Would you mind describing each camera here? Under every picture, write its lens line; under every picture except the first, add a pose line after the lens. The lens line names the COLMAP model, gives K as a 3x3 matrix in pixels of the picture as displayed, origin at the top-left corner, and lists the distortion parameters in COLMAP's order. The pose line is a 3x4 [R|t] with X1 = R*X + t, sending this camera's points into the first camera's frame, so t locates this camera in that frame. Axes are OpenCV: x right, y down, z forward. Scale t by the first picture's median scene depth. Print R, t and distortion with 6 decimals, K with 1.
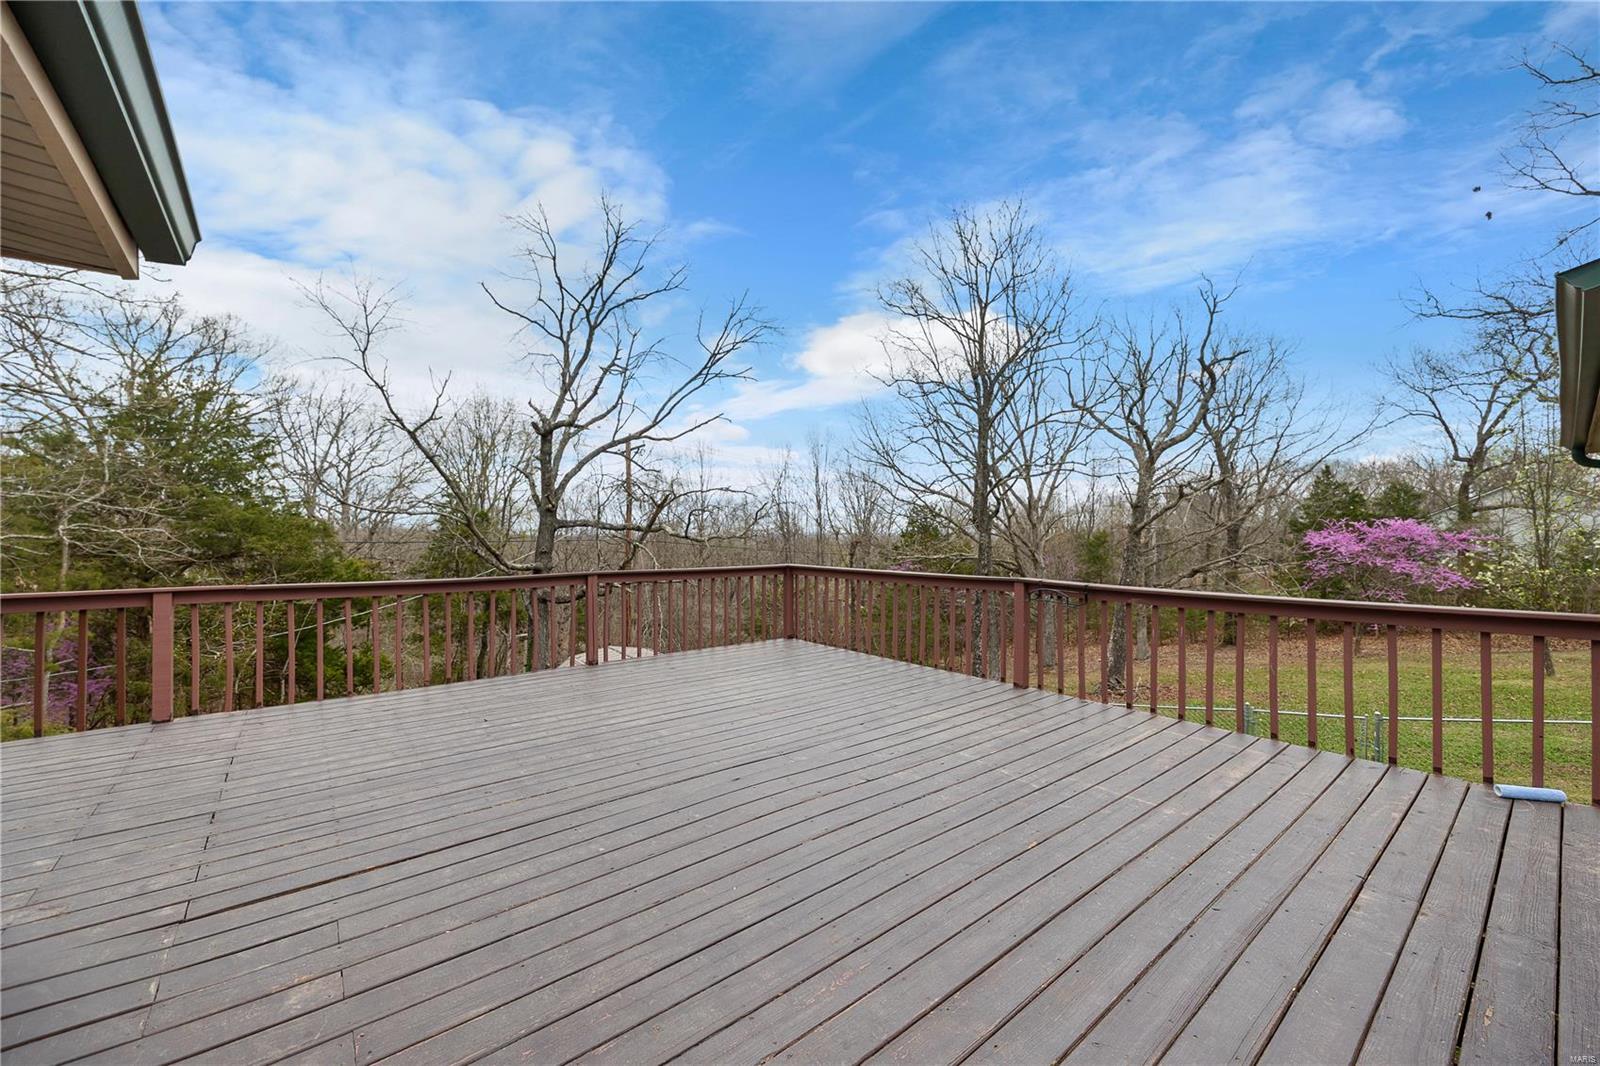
lens RADIAL K [[619.2, 0, 799.0], [0, 619.2, 538.3], [0, 0, 1]] dist [-0.000405, -0.000671]
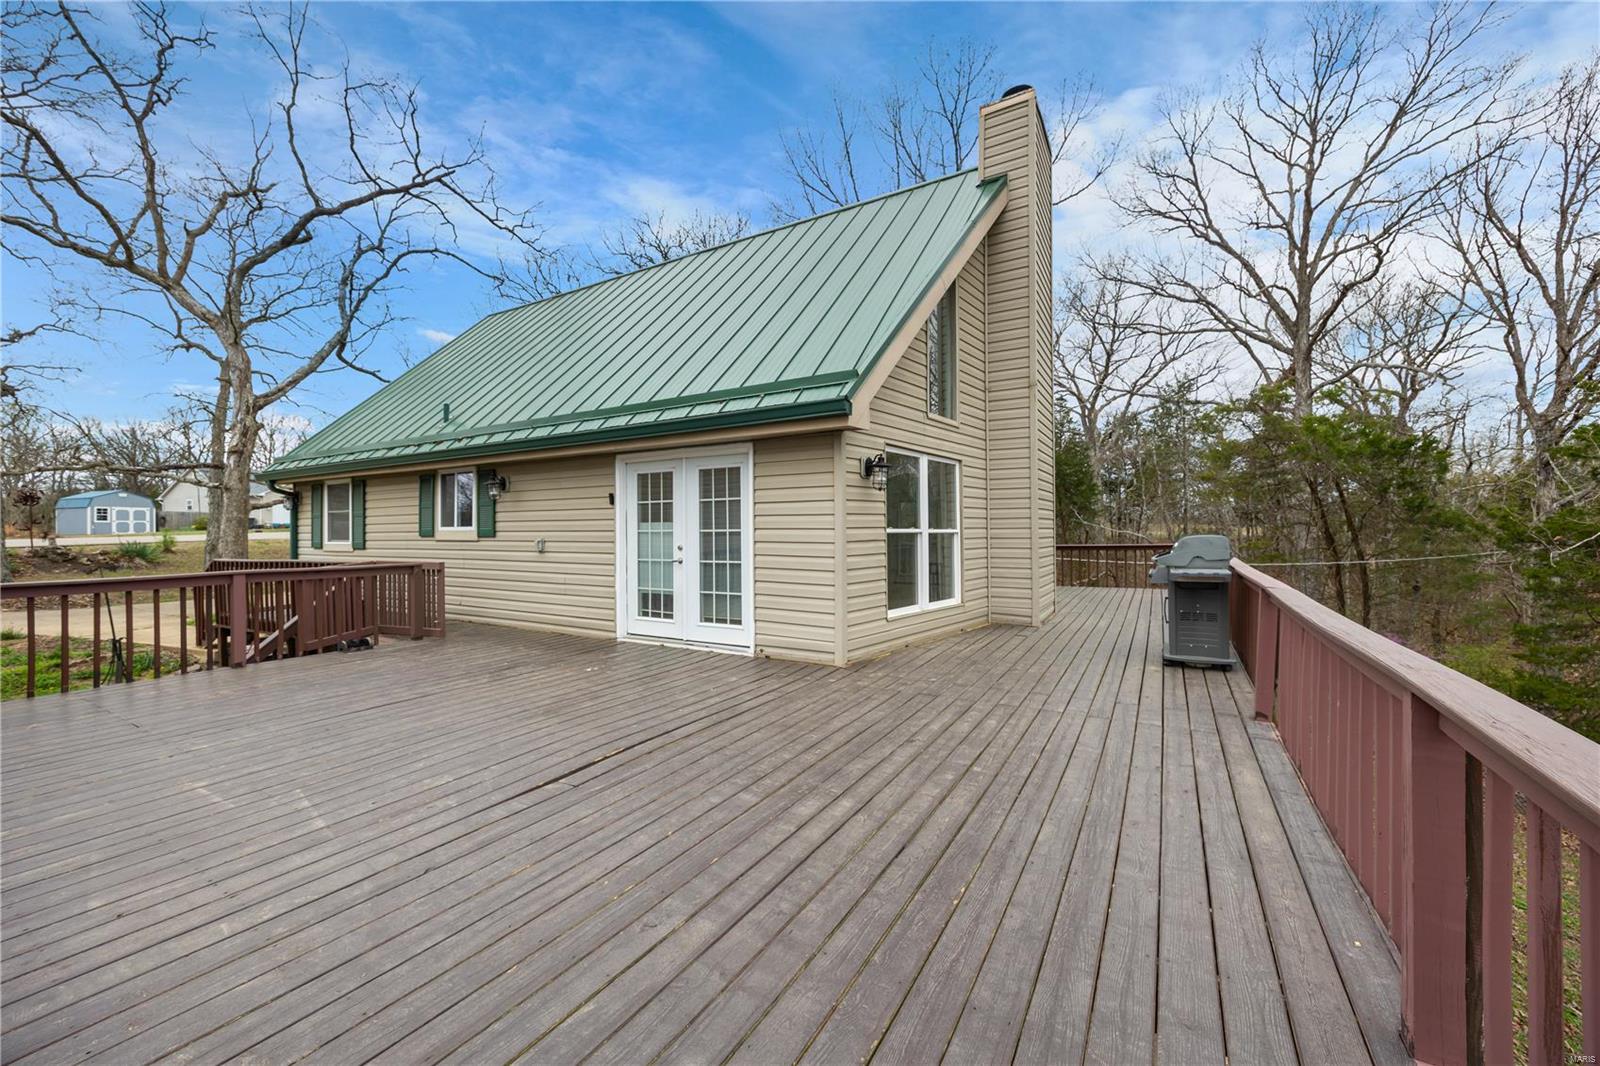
lens RADIAL K [[619.2, 0, 799.0], [0, 619.2, 538.3], [0, 0, 1]] dist [-0.000405, -0.000671]
pose [[-0.940522, 0.011216, -0.339547, -0.027739], [0.005253, 0.999816, 0.018473, -0.009618], [0.339692, 0.015591, -0.940408, 1.776379]]
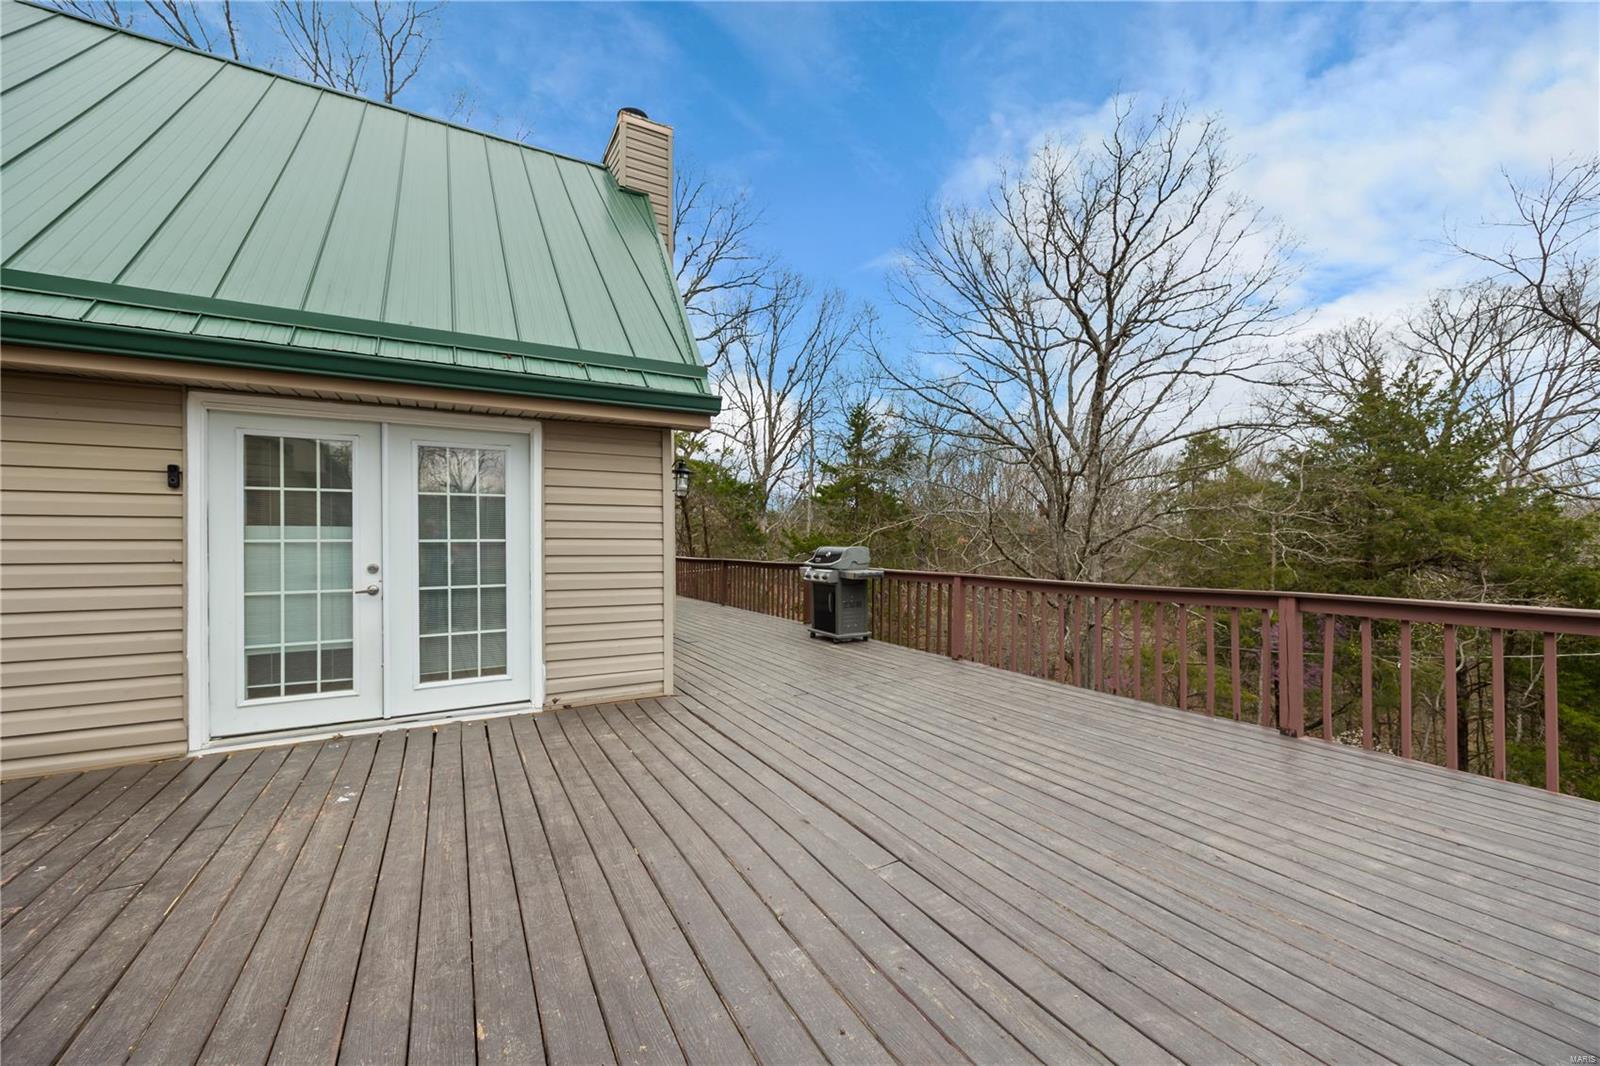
lens RADIAL K [[619.2, 0, 799.0], [0, 619.2, 538.3], [0, 0, 1]] dist [-0.000405, -0.000671]
pose [[-0.171053, -0.007386, -0.985234, 0.616482], [-0.000591, 0.999972, -0.007394, 0.002442], [0.985262, -0.000683, -0.171053, 0.935675]]
